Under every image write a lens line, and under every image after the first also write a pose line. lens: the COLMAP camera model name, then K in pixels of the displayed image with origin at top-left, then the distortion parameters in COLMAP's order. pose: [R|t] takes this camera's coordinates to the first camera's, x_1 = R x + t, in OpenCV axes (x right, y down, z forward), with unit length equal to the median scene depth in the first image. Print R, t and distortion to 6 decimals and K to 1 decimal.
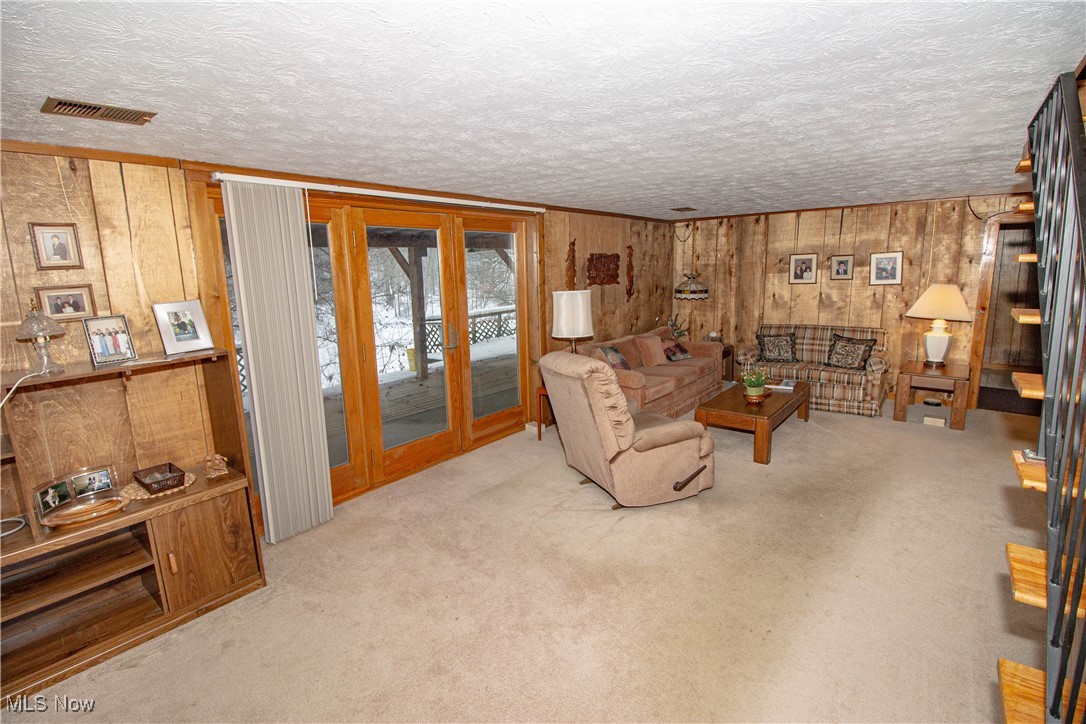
lens RADIAL K [[507.4, 0, 543.8], [0, 507.4, 355.9], [0, 0, 1]] dist [-0.012175, -0.004512]
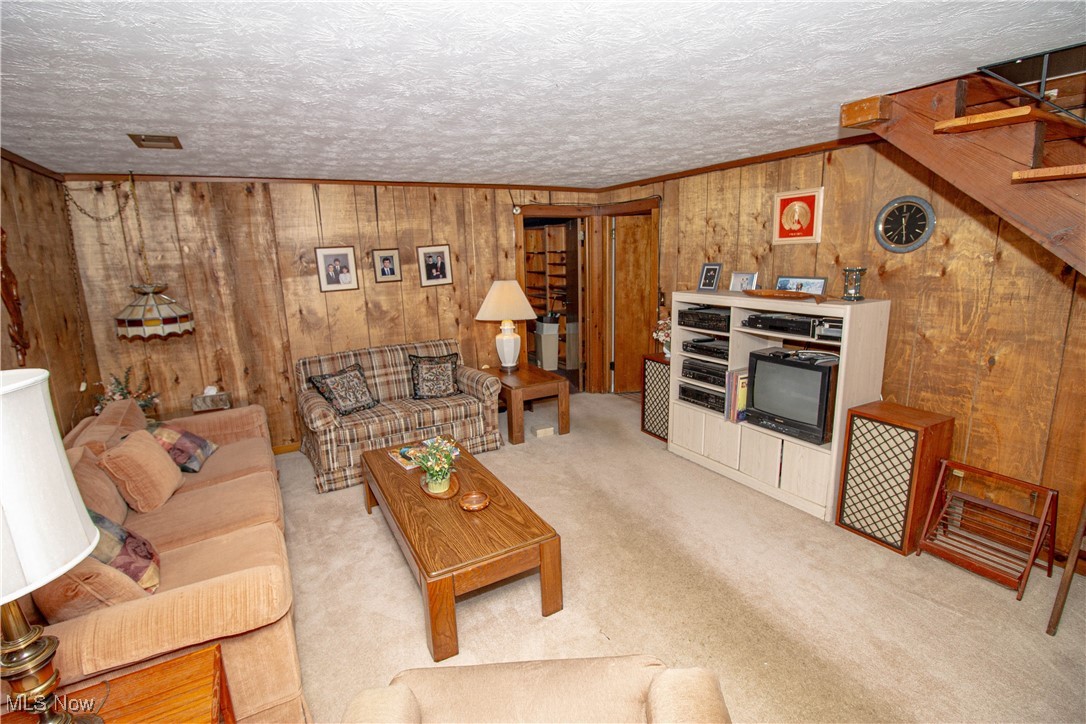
lens RADIAL K [[507.4, 0, 541.0], [0, 507.4, 359.1], [0, 0, 1]] dist [-0.012175, -0.004512]
pose [[0.388708, -0.181744, 0.903258, -0.021582], [0.180936, 0.976320, 0.118581, -0.086577], [-0.903420, 0.117338, 0.412387, 0.495638]]
